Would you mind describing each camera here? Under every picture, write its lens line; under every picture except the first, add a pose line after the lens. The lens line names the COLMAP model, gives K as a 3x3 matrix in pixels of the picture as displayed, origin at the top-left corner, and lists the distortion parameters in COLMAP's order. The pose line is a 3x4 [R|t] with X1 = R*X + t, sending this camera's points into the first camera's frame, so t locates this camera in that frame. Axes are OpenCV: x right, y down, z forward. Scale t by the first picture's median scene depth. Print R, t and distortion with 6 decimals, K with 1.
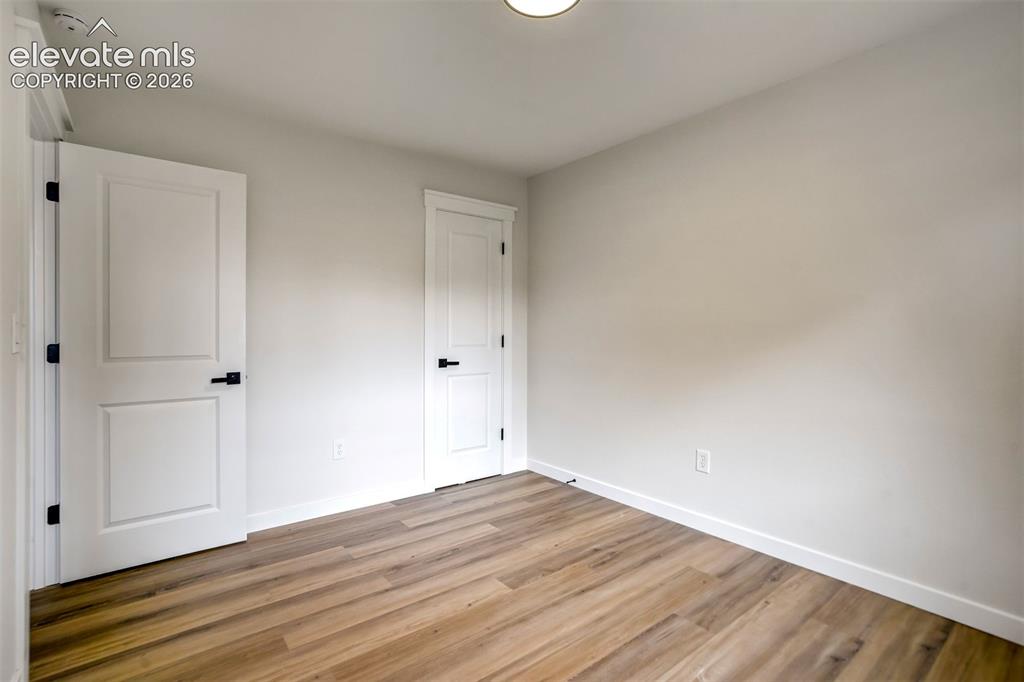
lens RADIAL K [[479.8, 0, 508.0], [0, 479.8, 338.4], [0, 0, 1]] dist [-0.049311, 0.022567]
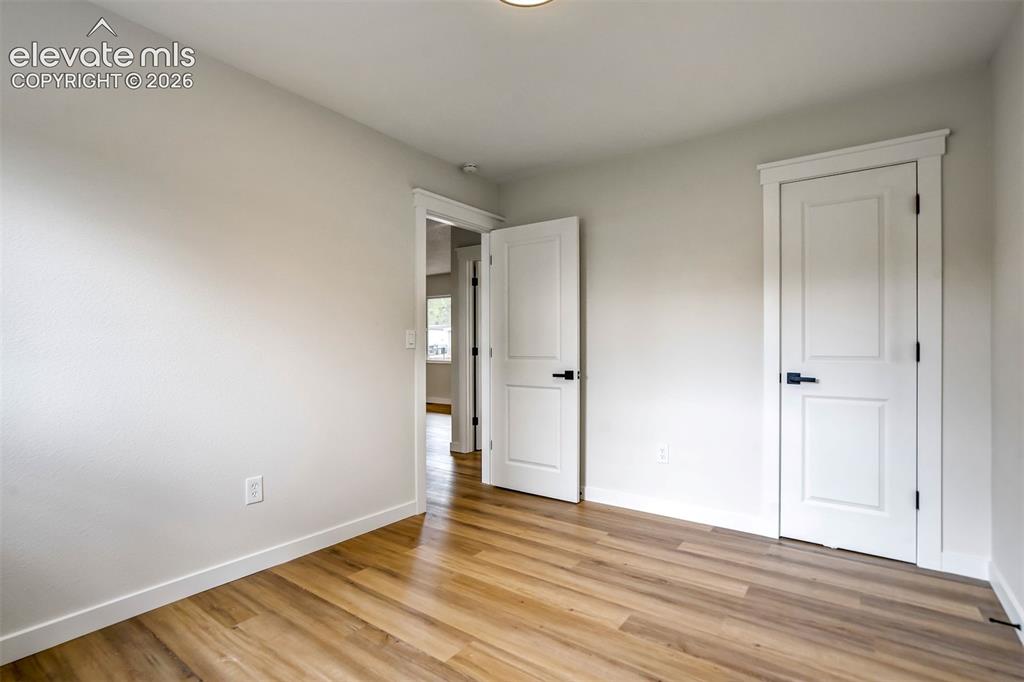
lens RADIAL K [[489.4, 0, 499.4], [0, 489.4, 347.0], [0, 0, 1]] dist [-0.011095, 0.001888]
pose [[0.263893, 0.002262, -0.964549, 0.684825], [-0.011305, 0.999936, -0.000748, 0.009278], [0.964486, 0.011101, 0.263902, 0.453746]]
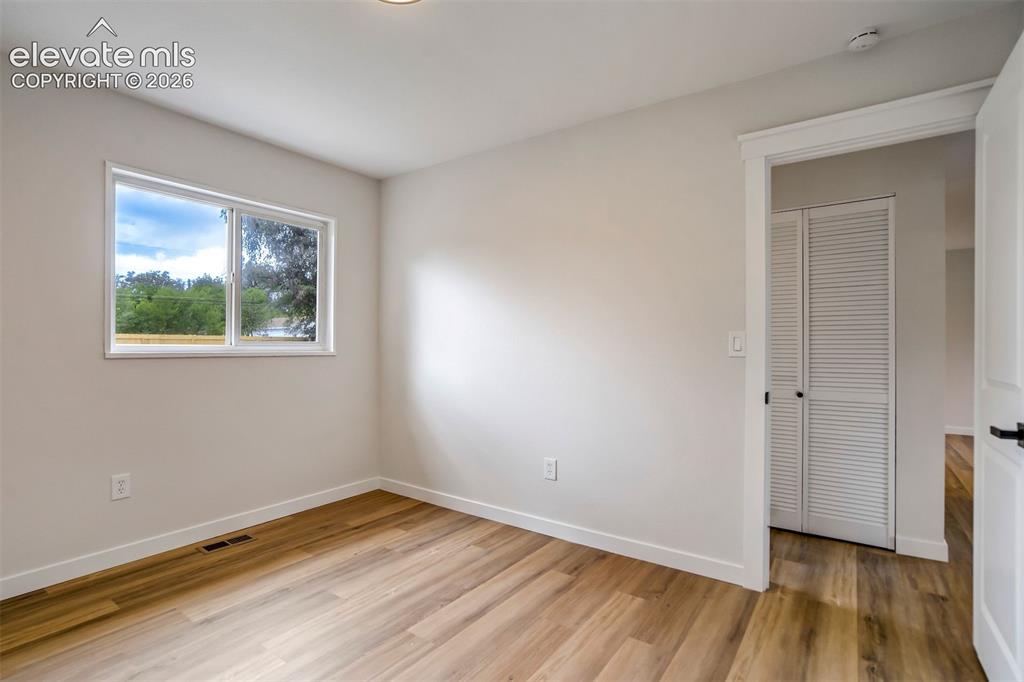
lens RADIAL K [[489.4, 0, 499.4], [0, 489.4, 347.0], [0, 0, 1]] dist [-0.011095, 0.001888]
pose [[-0.961047, 0.000953, -0.276383, 0.088841], [-0.001990, 0.999944, 0.010366, -0.013233], [0.276377, 0.010513, -0.960992, 1.342686]]
